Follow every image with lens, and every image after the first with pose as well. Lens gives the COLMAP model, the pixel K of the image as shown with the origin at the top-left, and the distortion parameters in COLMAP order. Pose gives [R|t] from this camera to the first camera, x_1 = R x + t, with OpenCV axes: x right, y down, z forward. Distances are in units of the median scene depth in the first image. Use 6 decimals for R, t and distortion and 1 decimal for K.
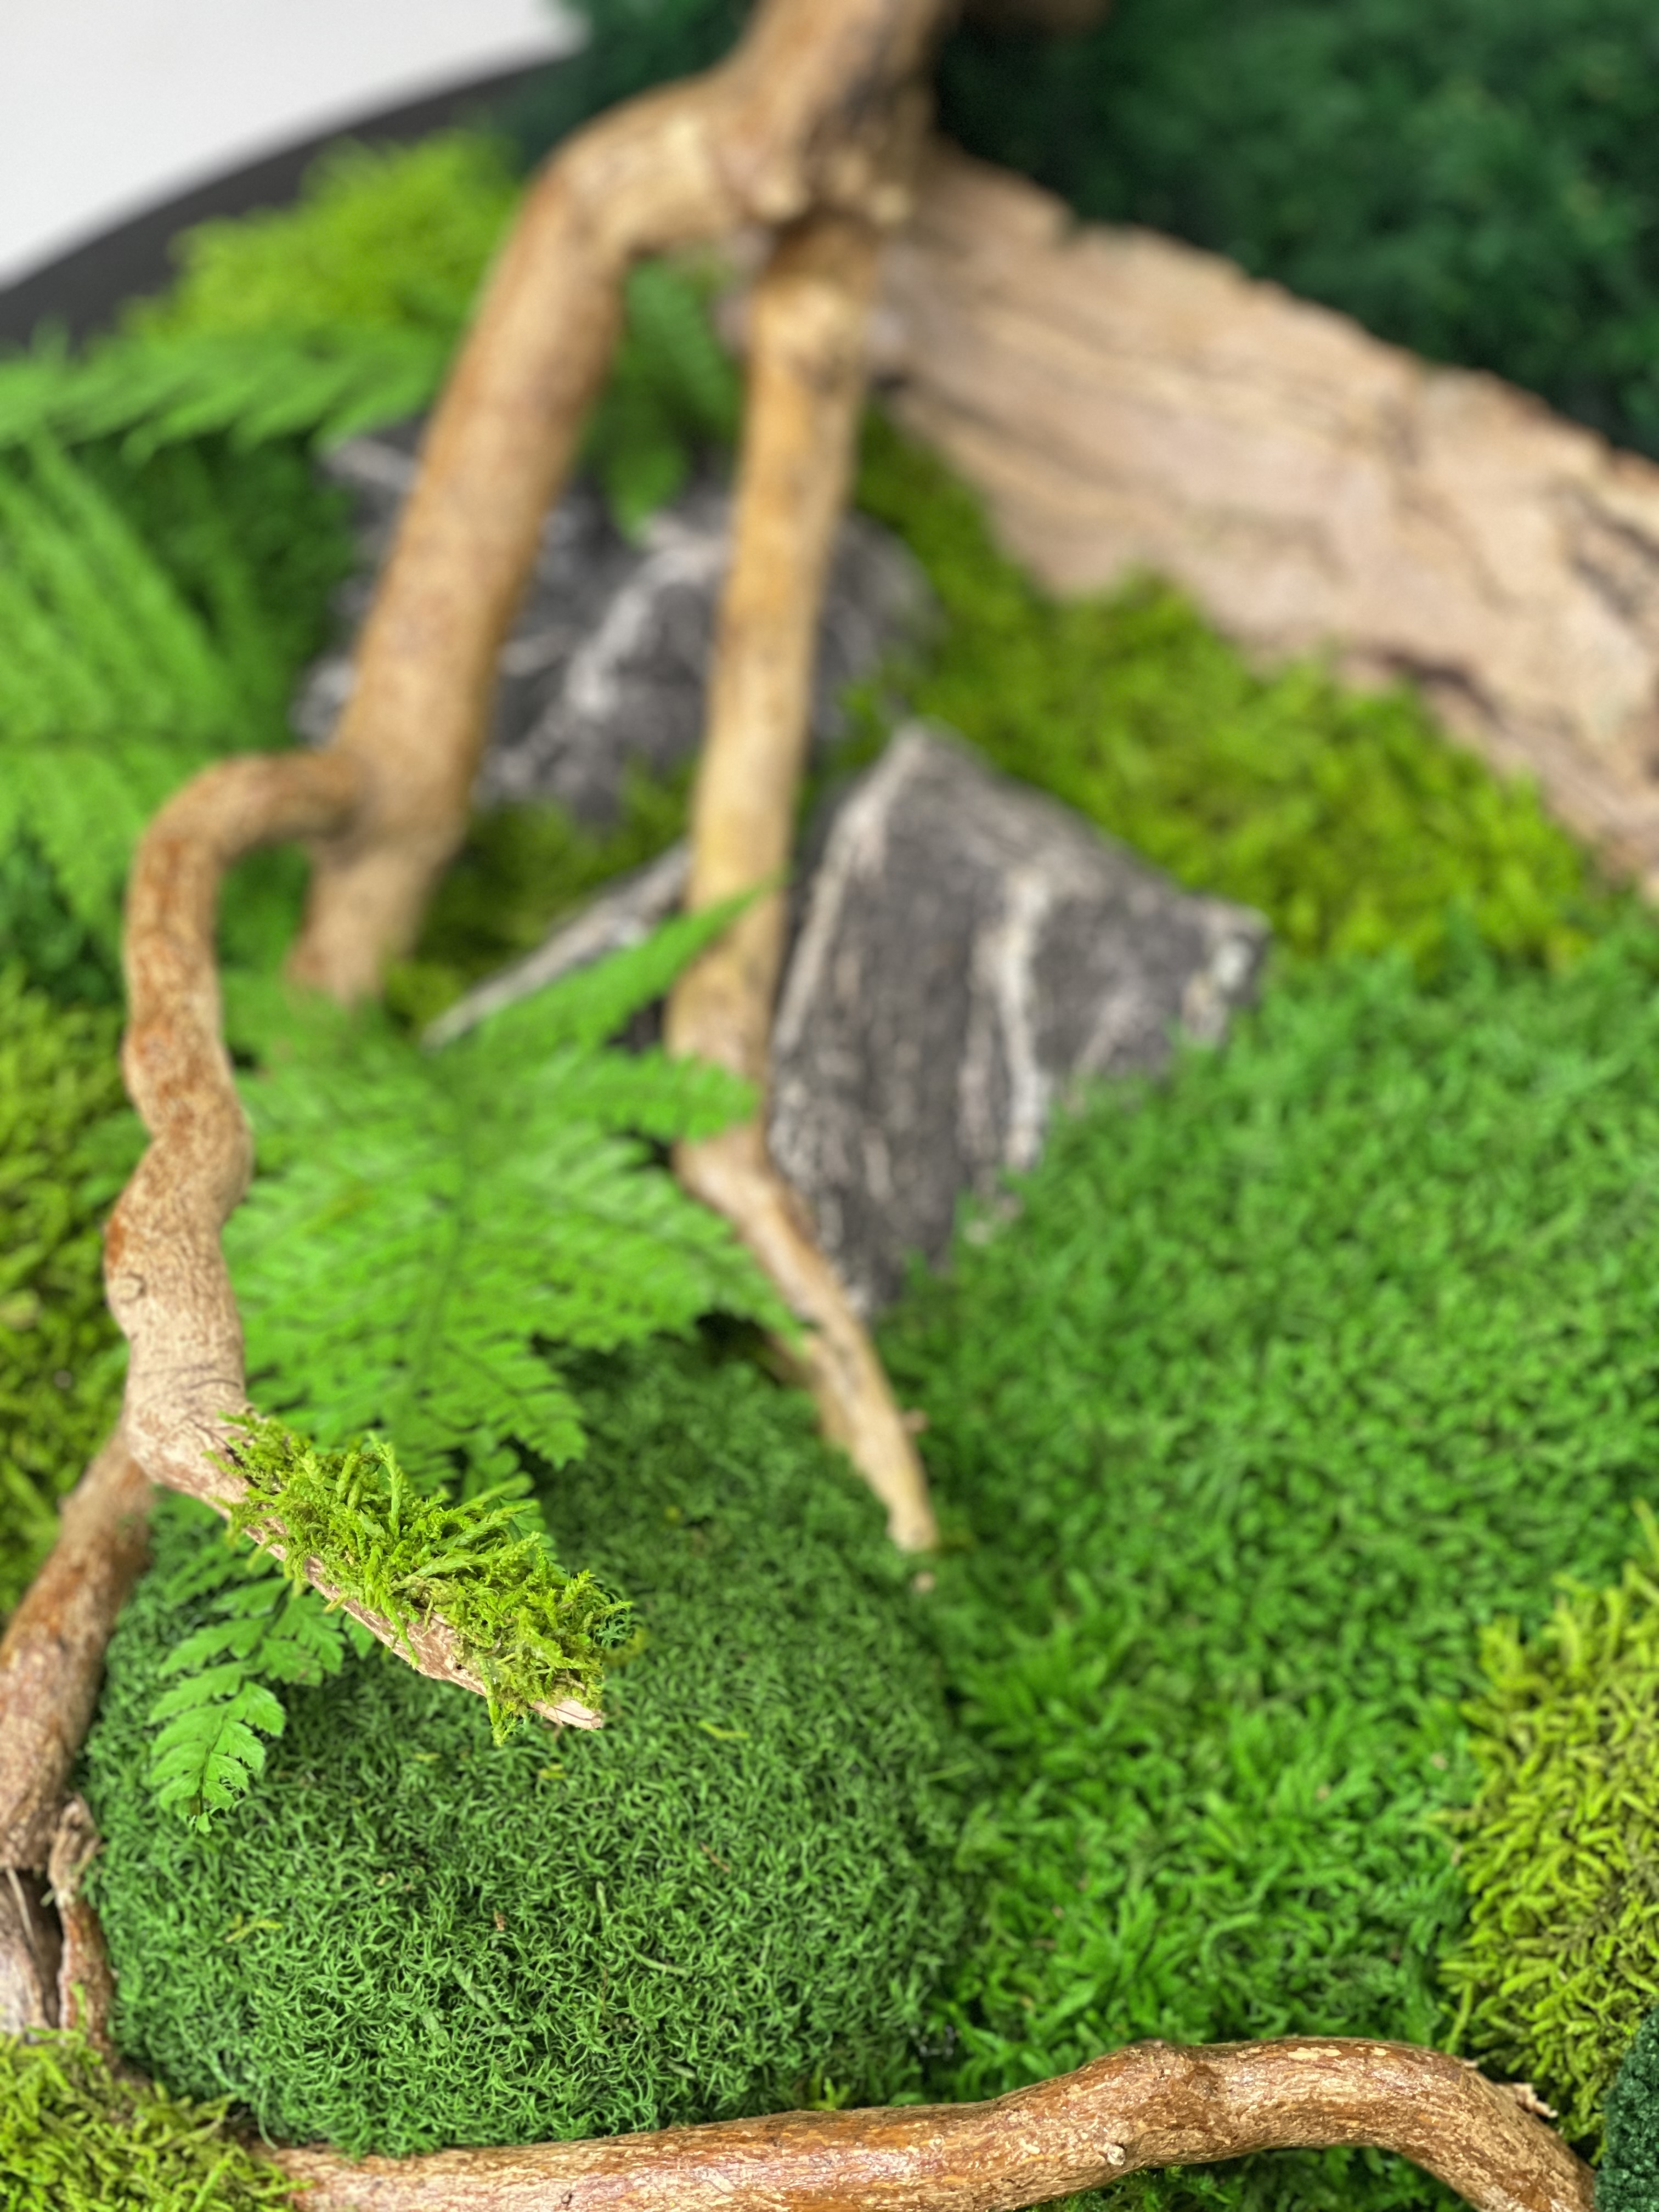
lens RADIAL K [[4176.8, 0, 836.4], [0, 4176.8, 1107.7], [0, 0, 1]] dist [0.042995, 1.360663]
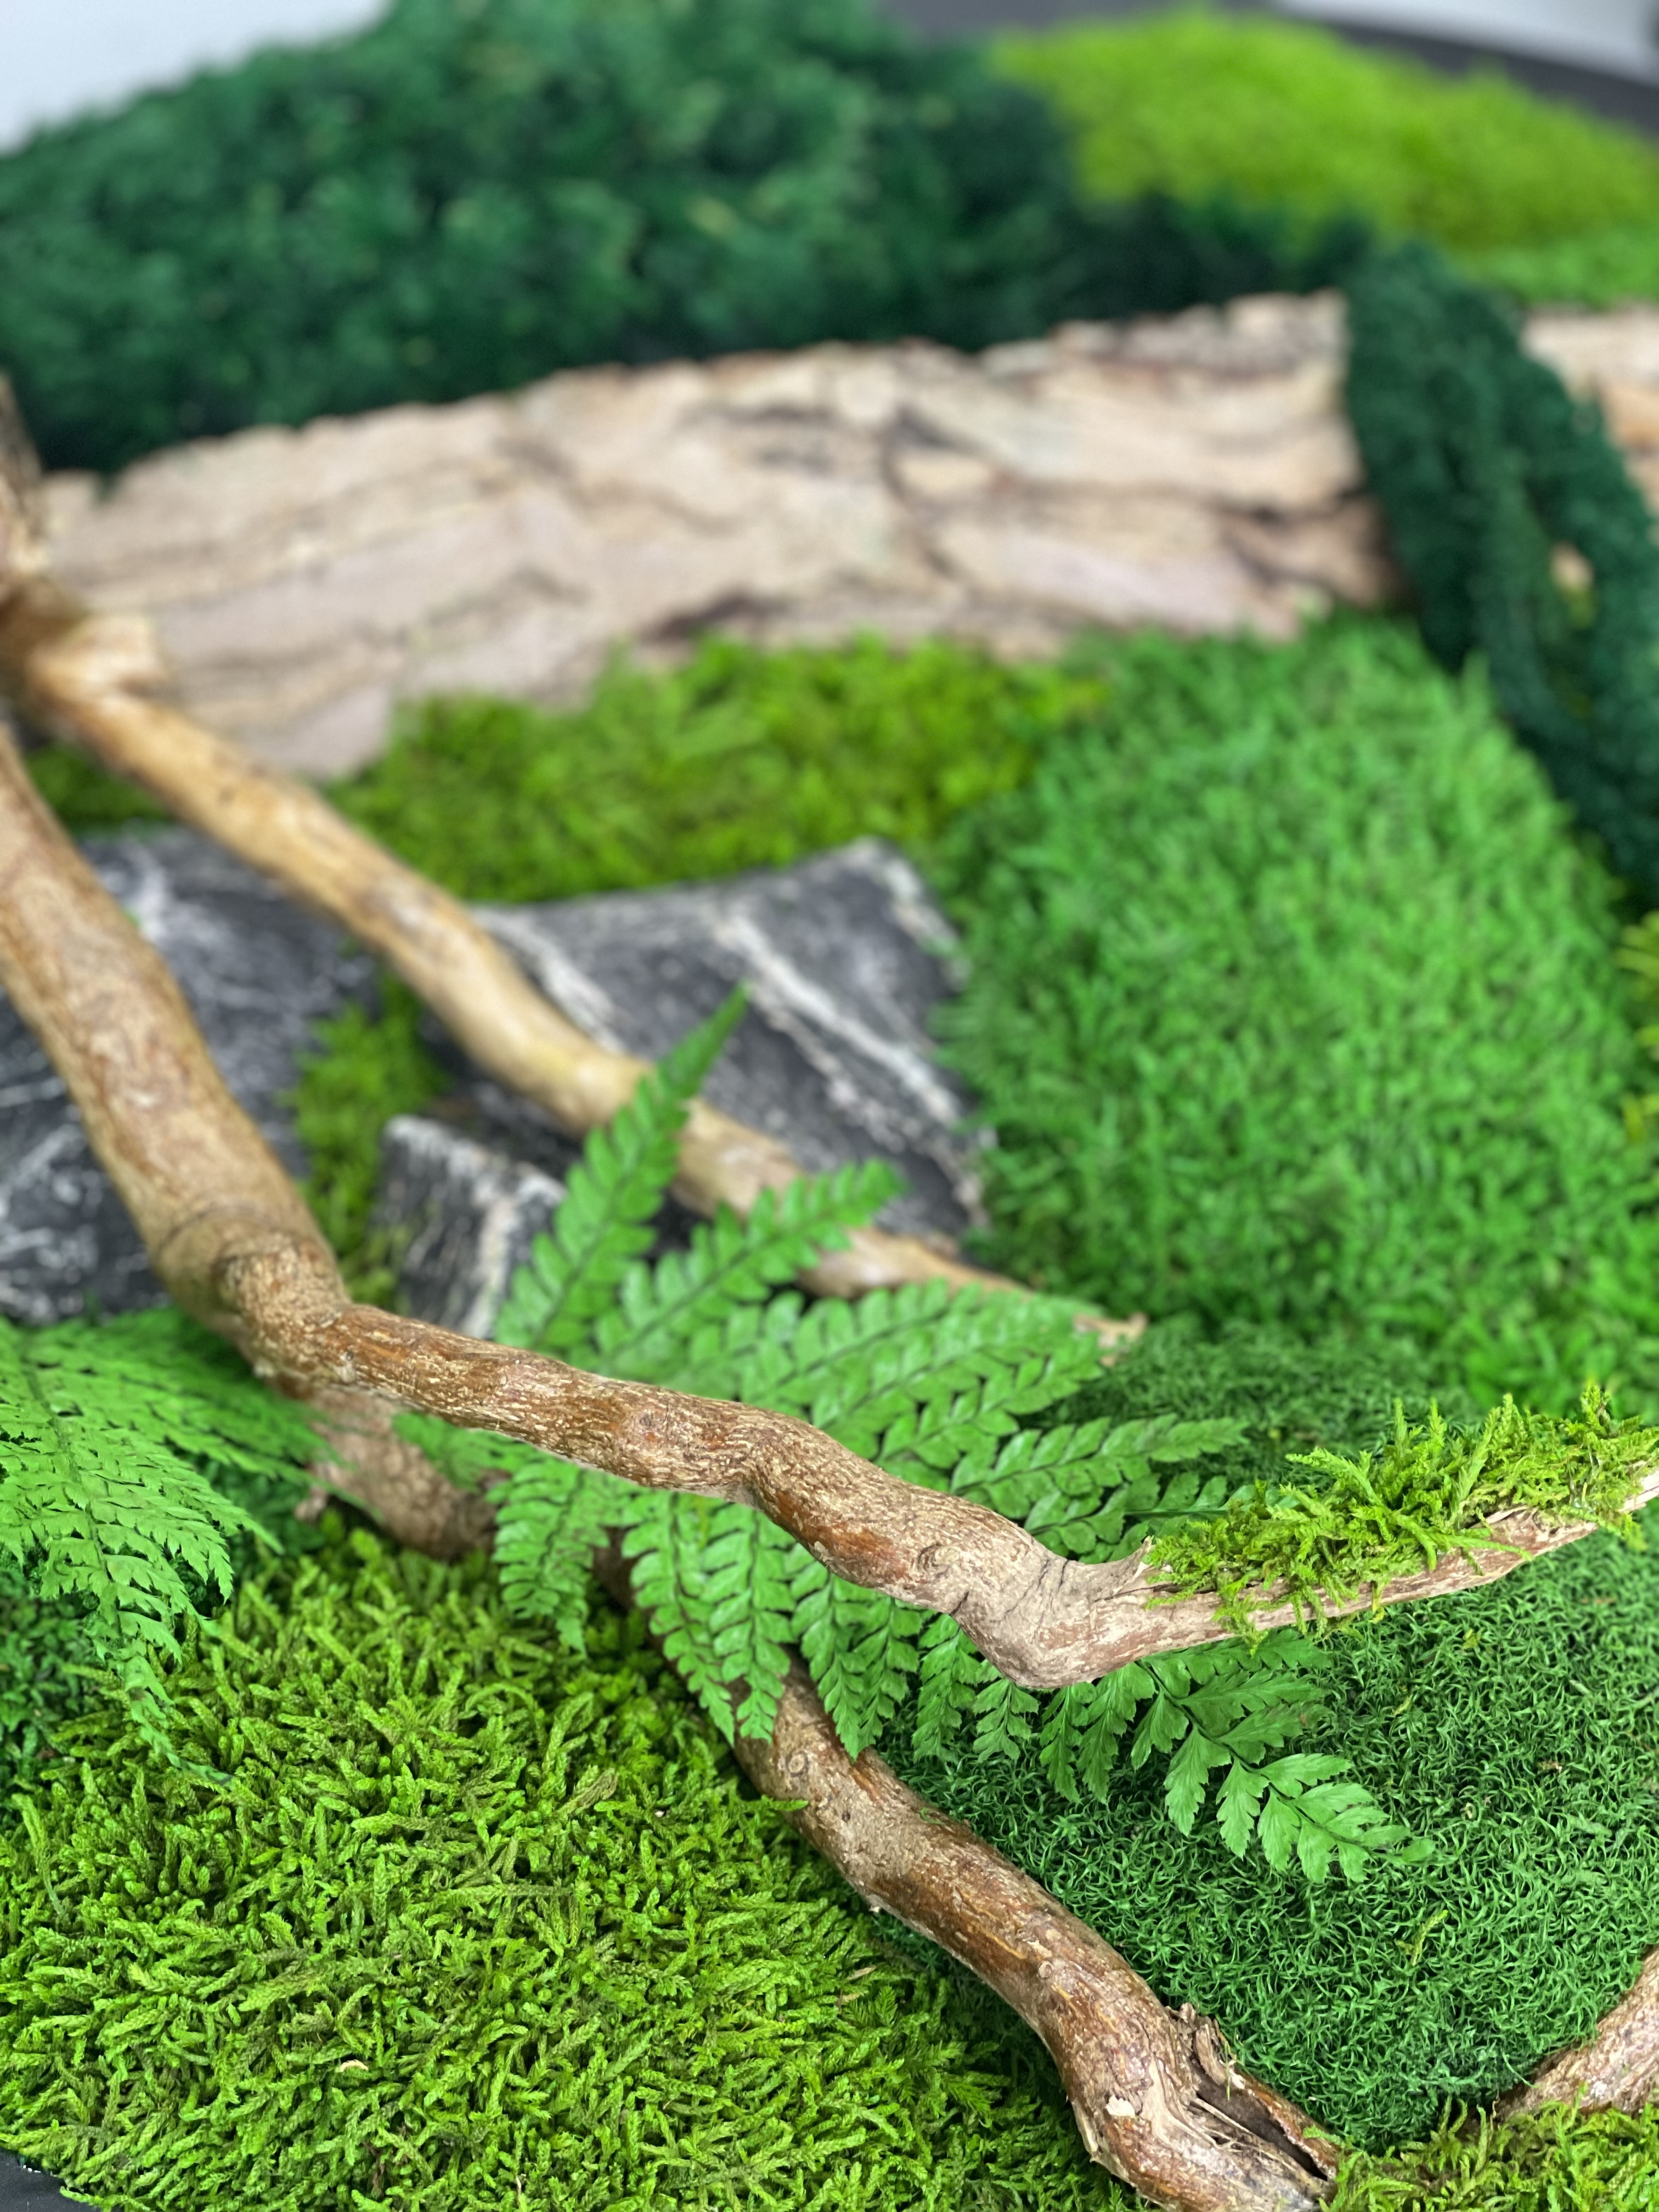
lens RADIAL K [[4167.0, 0, 835.8], [0, 4167.0, 1101.0], [0, 0, 1]] dist [0.179153, -0.094864]
pose [[0.592297, -0.580074, 0.559194, -0.545961], [0.602467, 0.779684, 0.170665, -0.182348], [-0.534993, 0.235812, 0.811280, 0.151969]]
